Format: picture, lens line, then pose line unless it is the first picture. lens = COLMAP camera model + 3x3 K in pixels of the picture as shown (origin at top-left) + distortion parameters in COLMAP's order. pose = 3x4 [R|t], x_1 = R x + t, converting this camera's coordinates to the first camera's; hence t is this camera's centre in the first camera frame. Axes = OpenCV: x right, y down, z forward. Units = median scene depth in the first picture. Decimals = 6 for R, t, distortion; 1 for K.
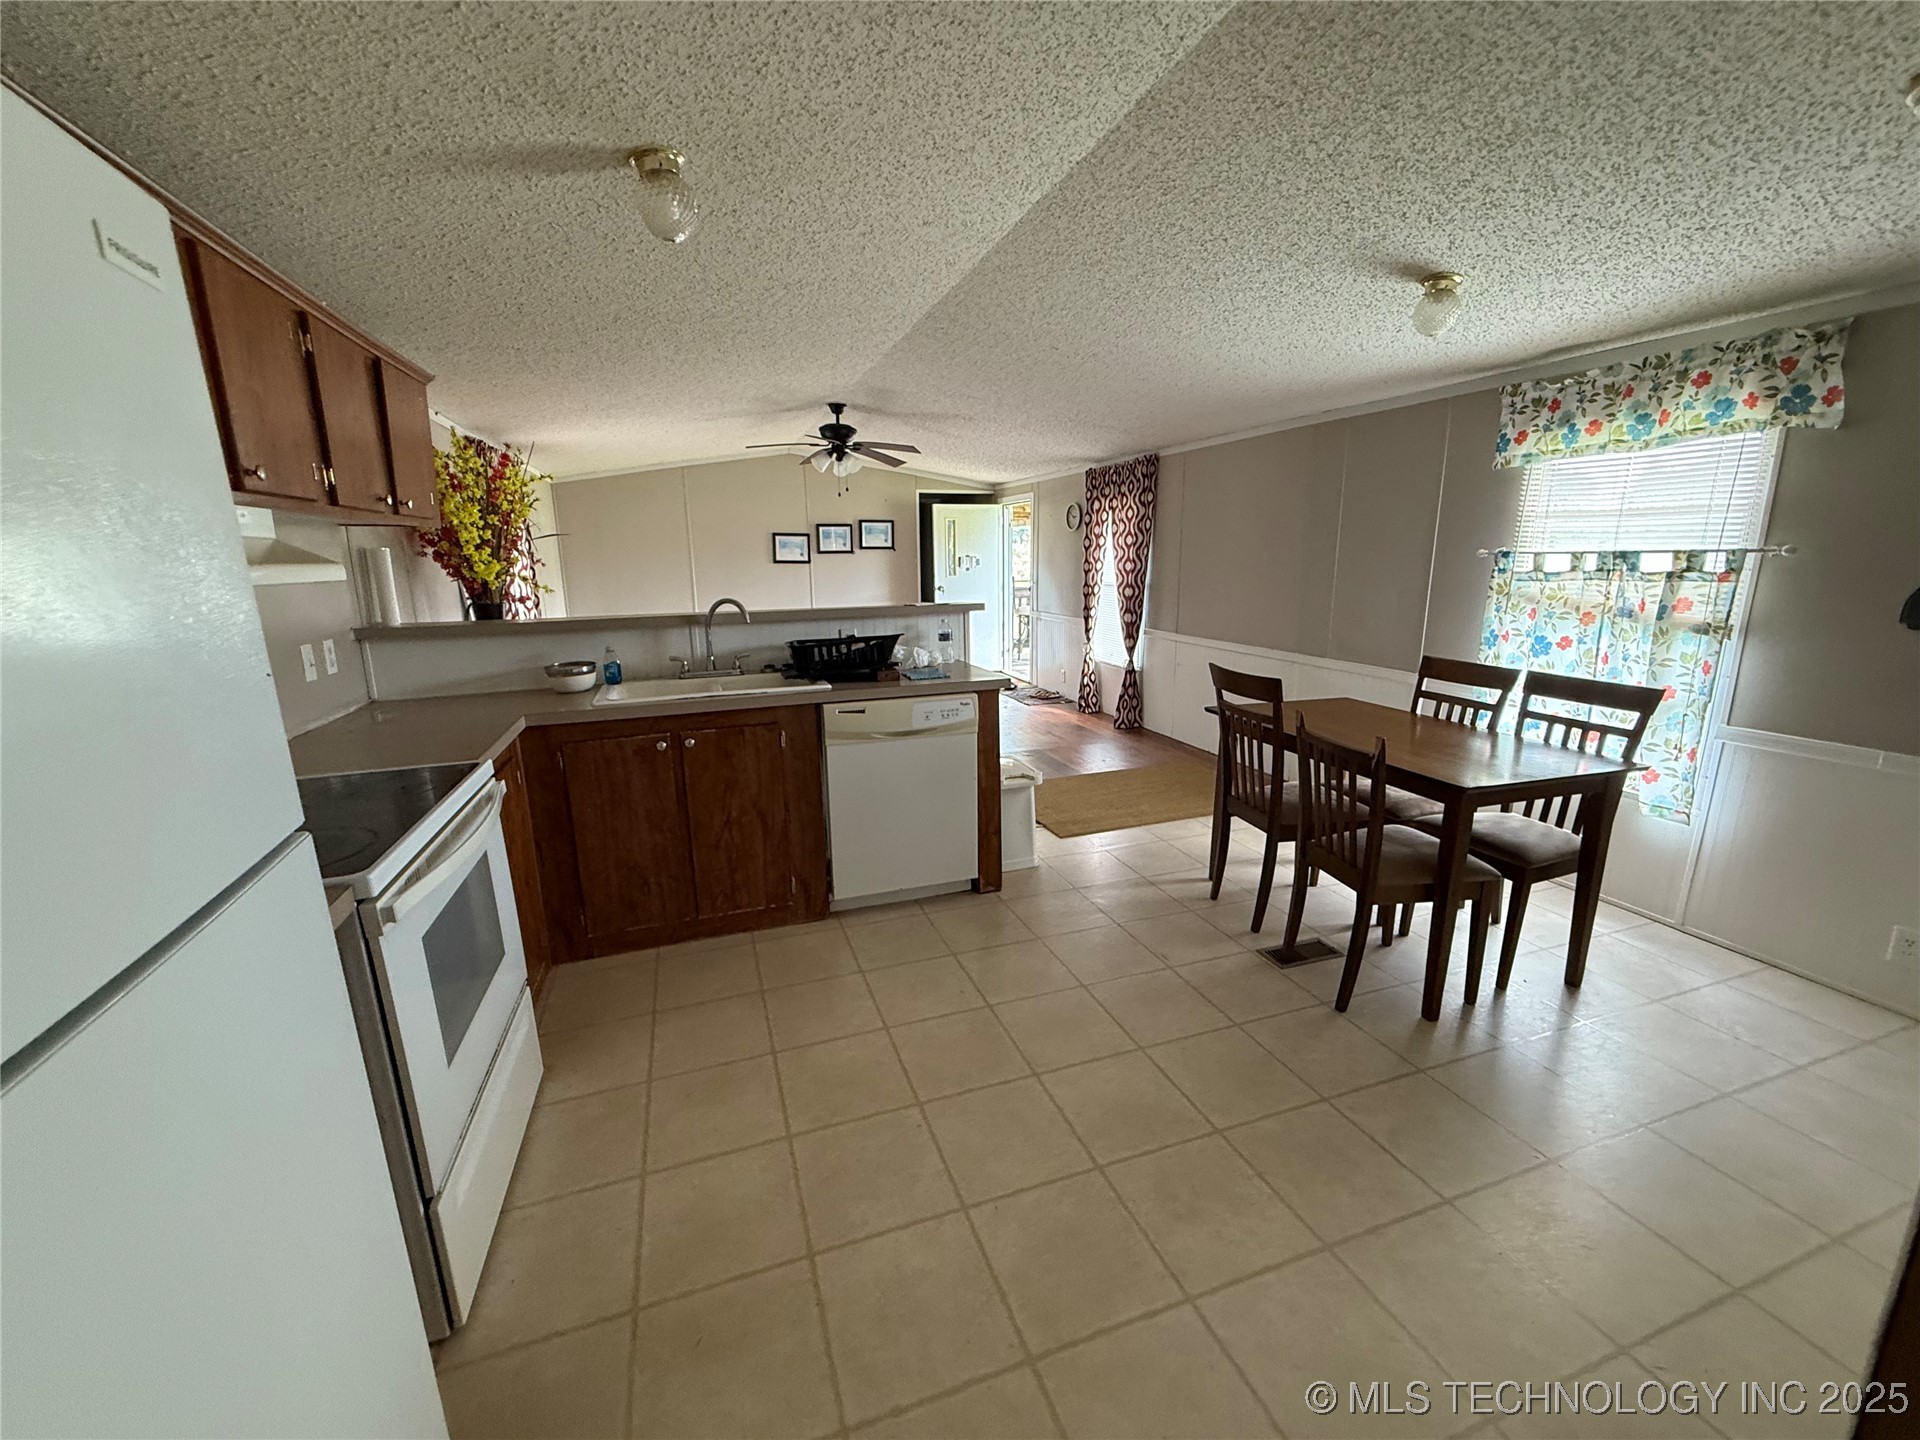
lens RADIAL K [[766.2, 0, 960.0], [0, 766.2, 721.7], [0, 0, 1]] dist [-0.000276, -0.000088]
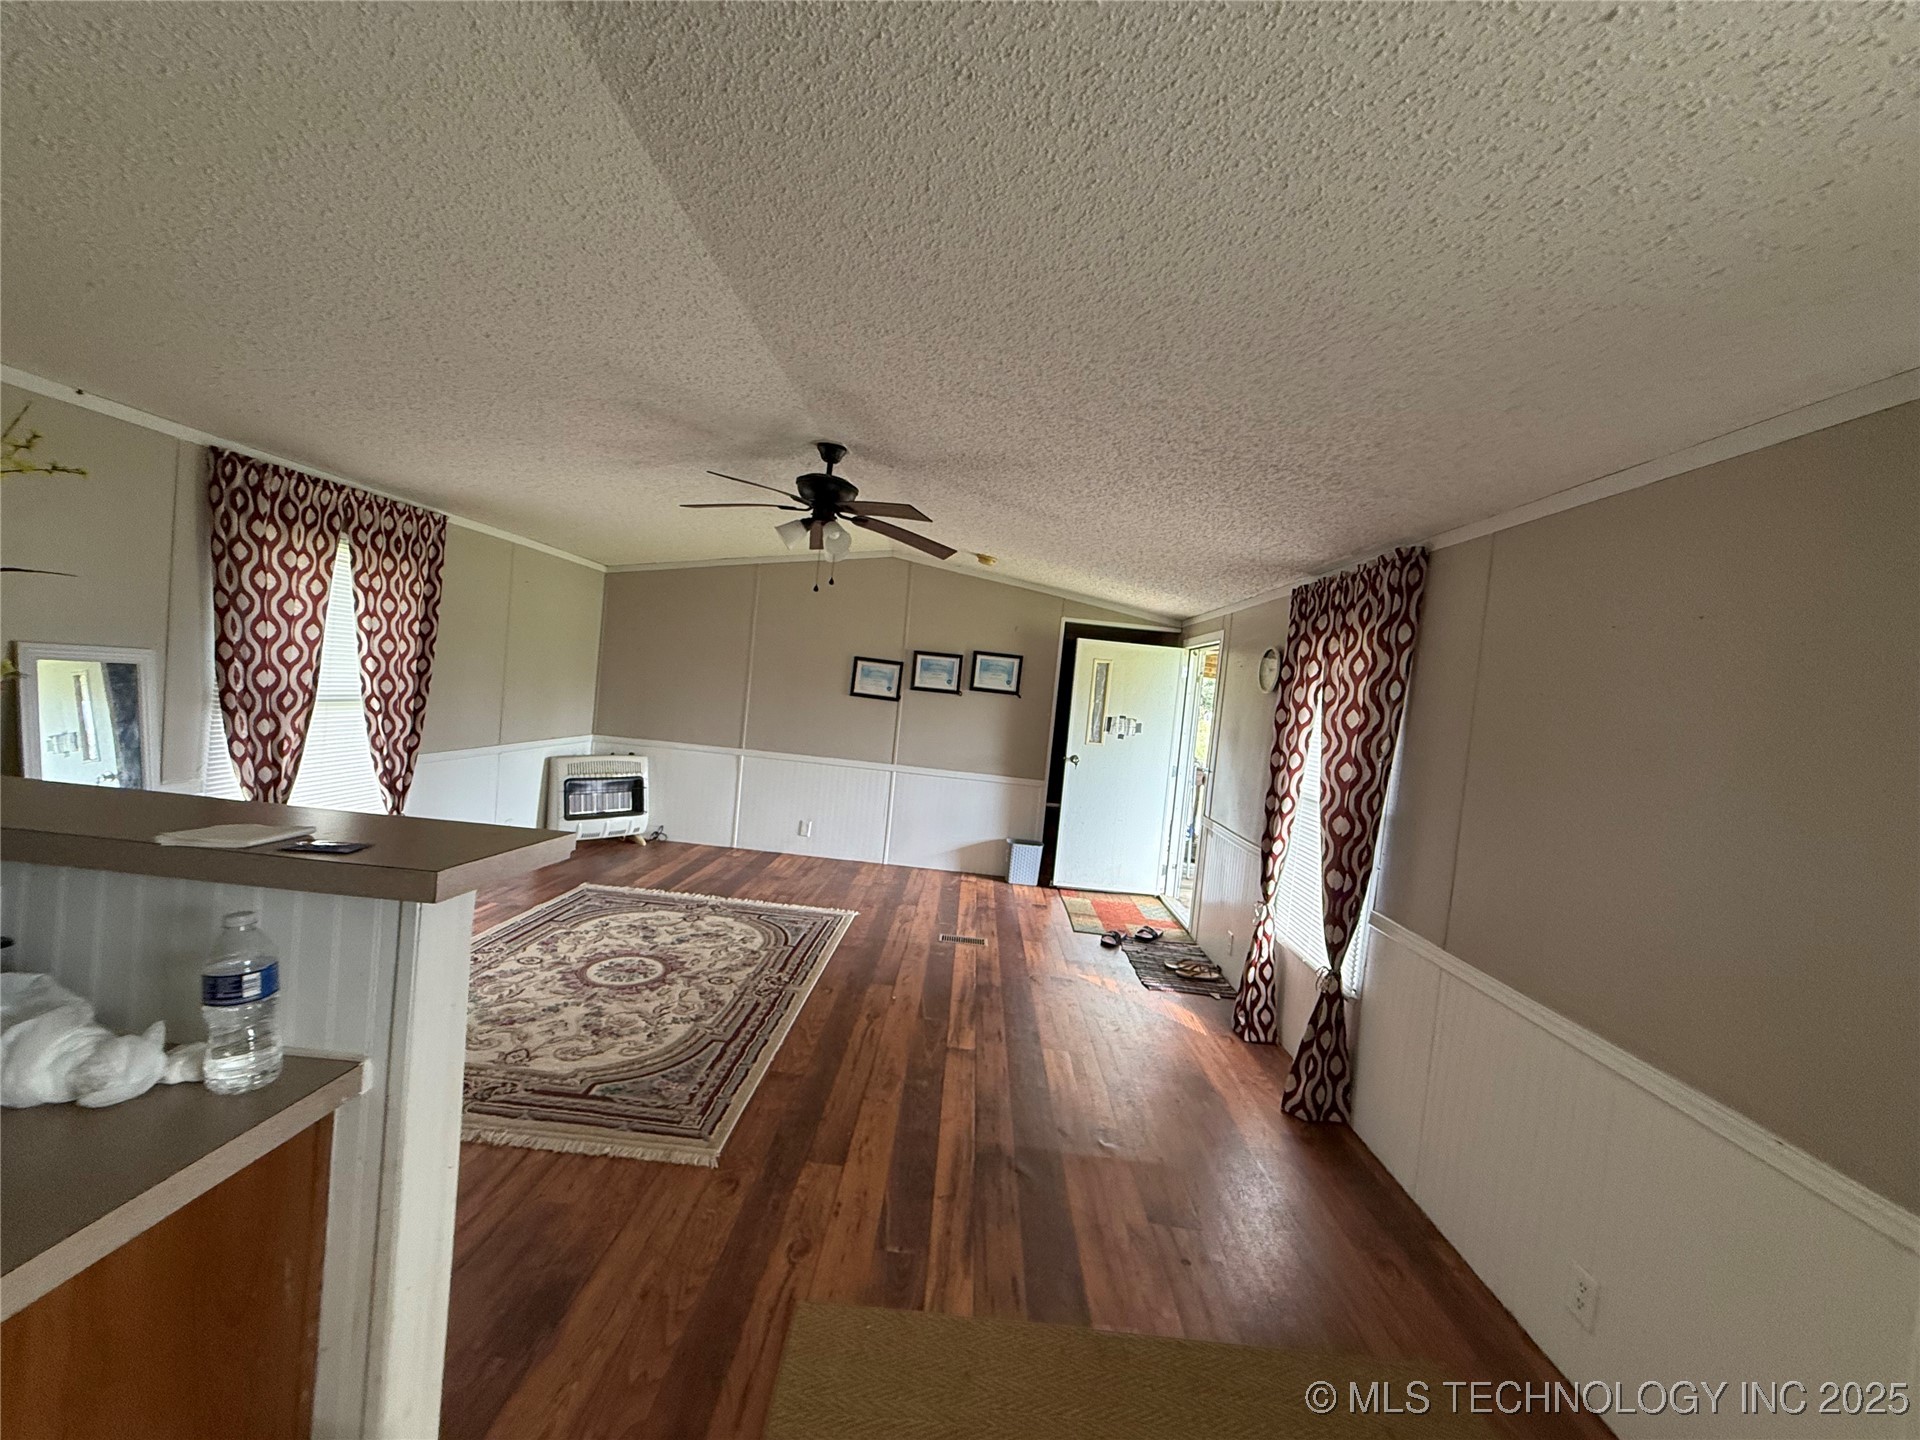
lens RADIAL K [[766.2, 0, 960.0], [0, 766.2, 721.7], [0, 0, 1]] dist [-0.000276, -0.000088]
pose [[0.928735, 0.118939, -0.351149, 0.146627], [-0.183563, 0.970422, -0.156800, -0.104970], [0.322113, 0.210084, 0.923097, 0.434990]]
